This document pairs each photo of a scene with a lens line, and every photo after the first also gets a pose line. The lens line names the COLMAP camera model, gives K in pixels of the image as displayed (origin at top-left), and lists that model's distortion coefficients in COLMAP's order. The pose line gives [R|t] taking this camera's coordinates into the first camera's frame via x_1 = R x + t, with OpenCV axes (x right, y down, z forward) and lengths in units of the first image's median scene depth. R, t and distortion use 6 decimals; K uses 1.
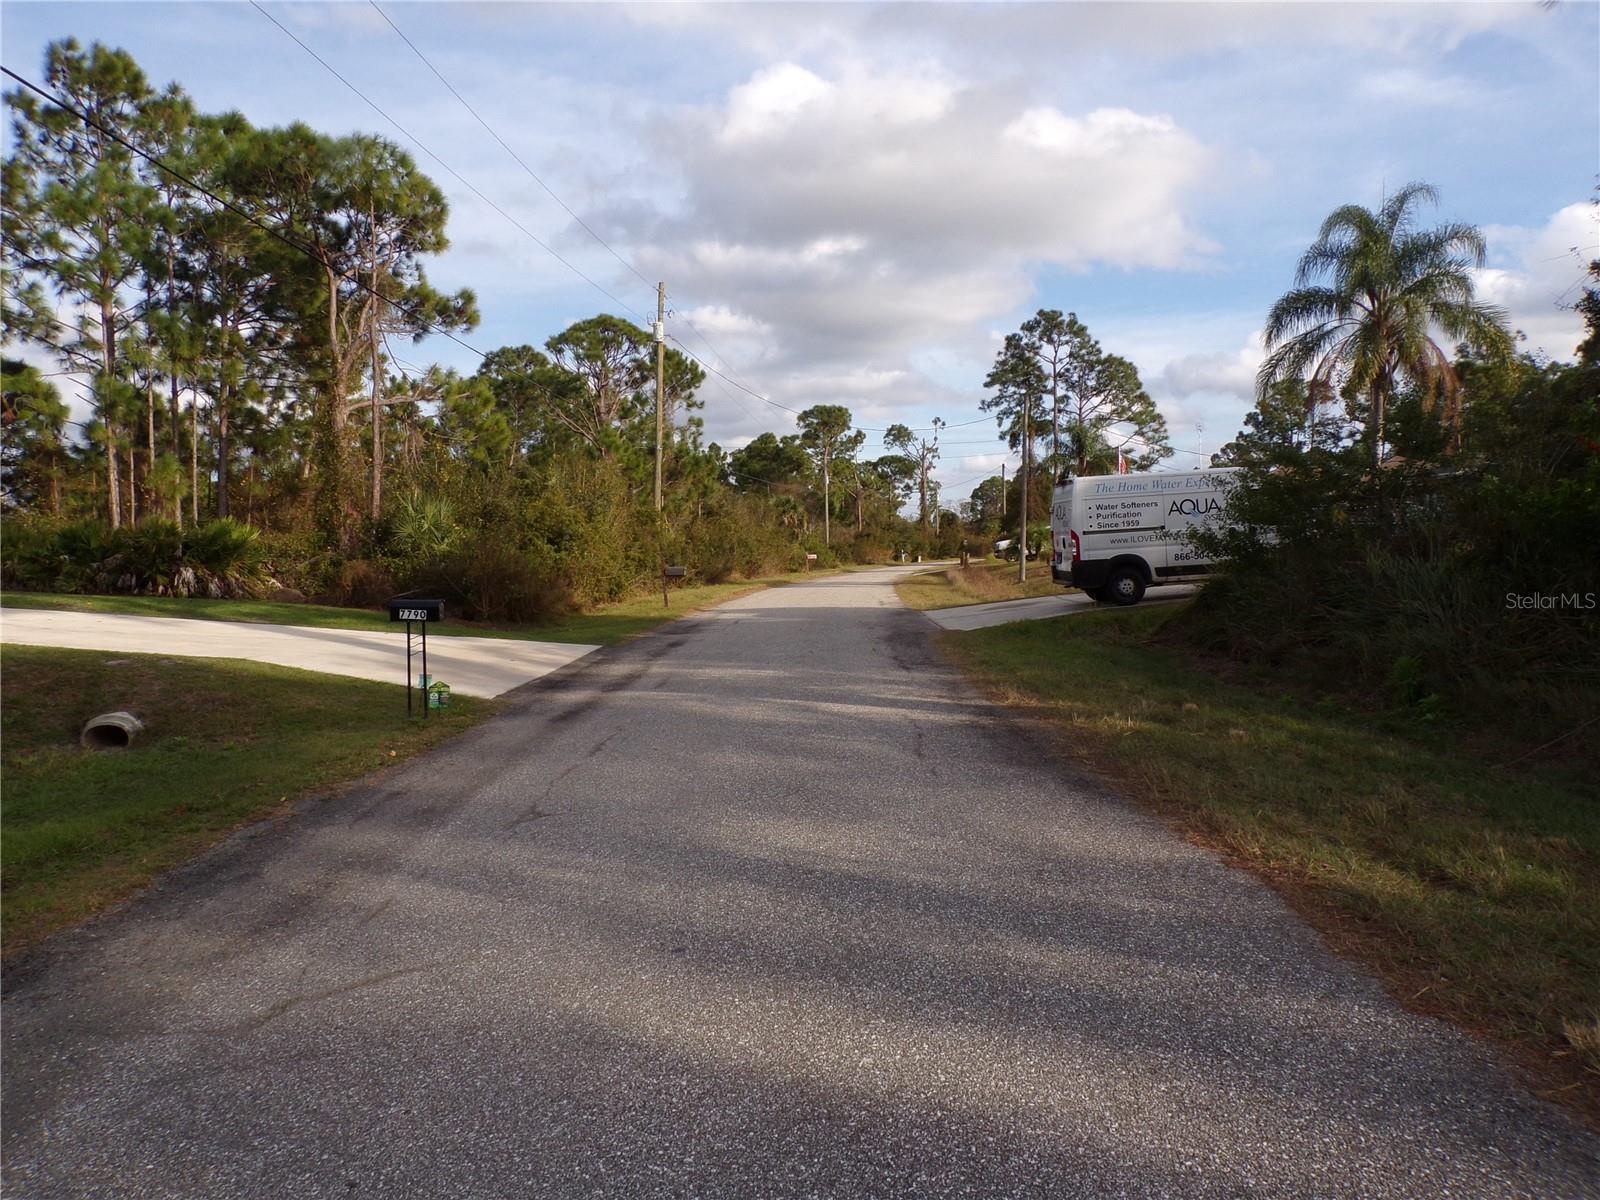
lens RADIAL K [[1081.1, 0, 793.8], [0, 1081.1, 602.8], [0, 0, 1]] dist [-0.029467, 0.034241]
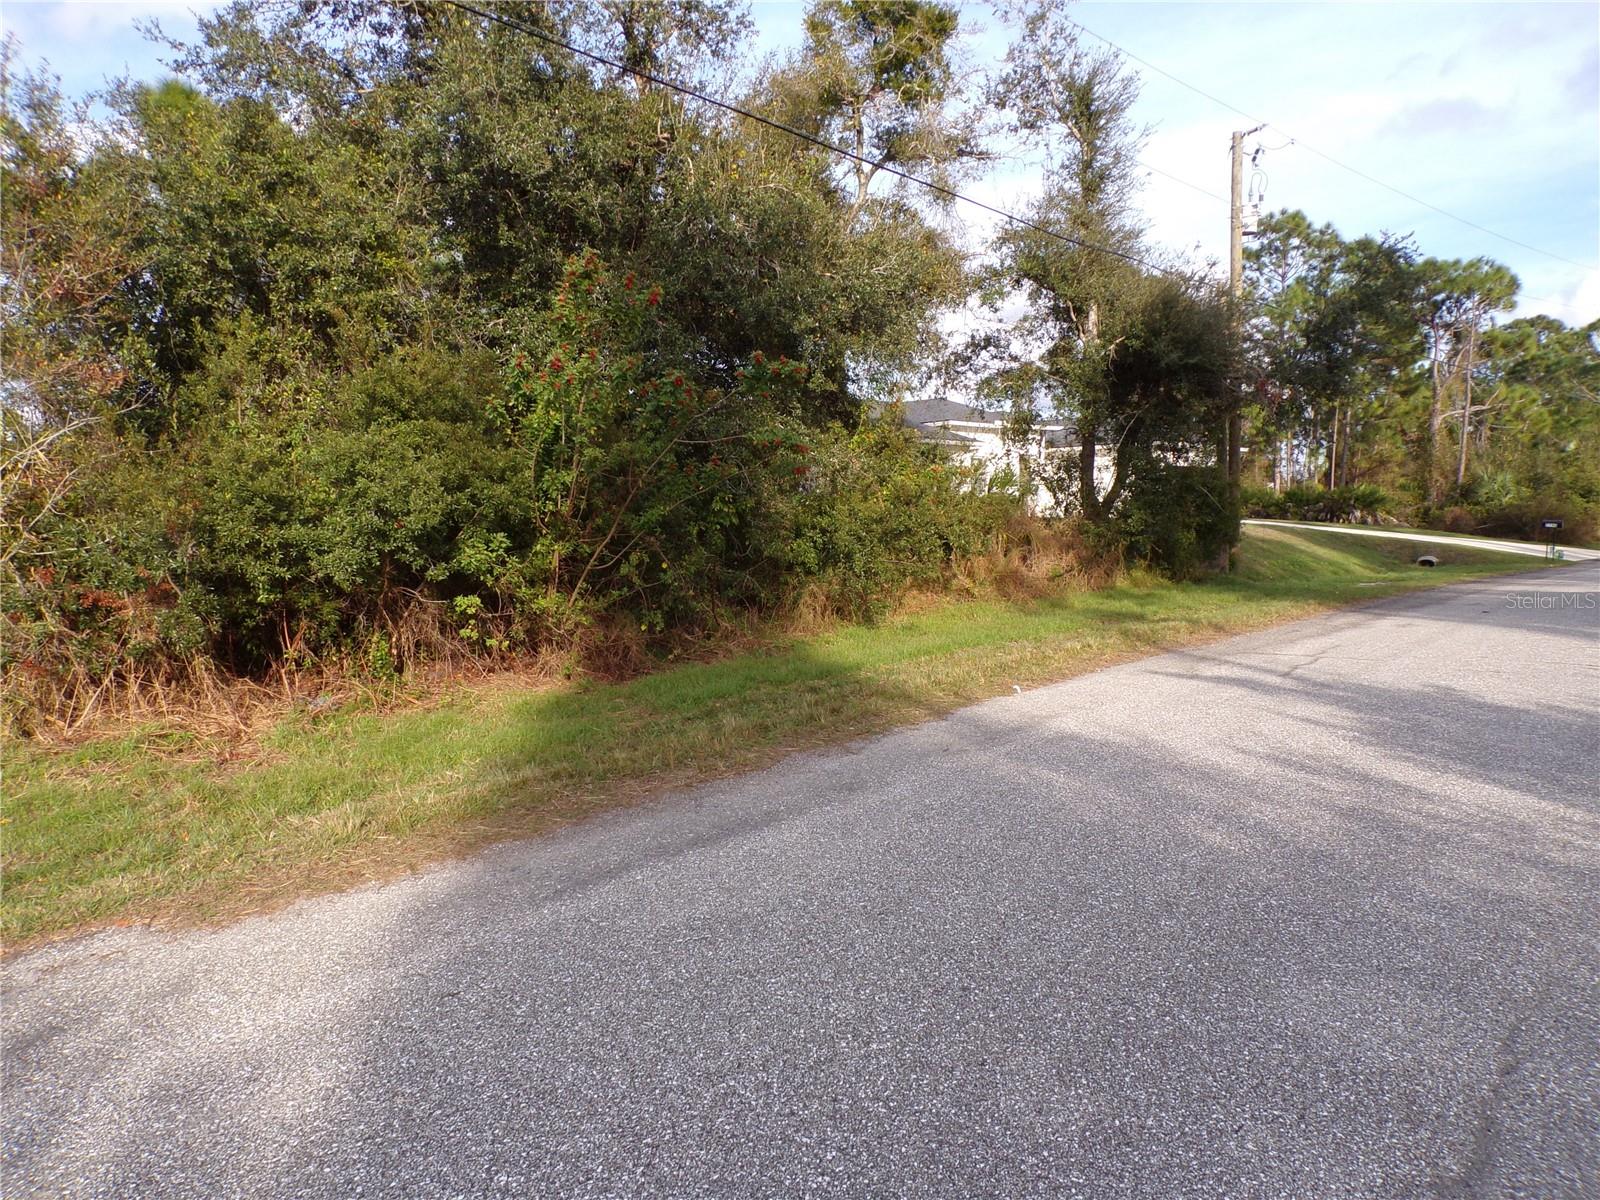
lens RADIAL K [[1081.1, 0, 793.8], [0, 1081.1, 602.8], [0, 0, 1]] dist [-0.029467, 0.034241]
pose [[0.685381, 0.072266, -0.724590, 0.134438], [-0.038466, 0.997267, 0.063077, 0.044167], [0.727168, -0.015359, 0.686288, -0.930193]]
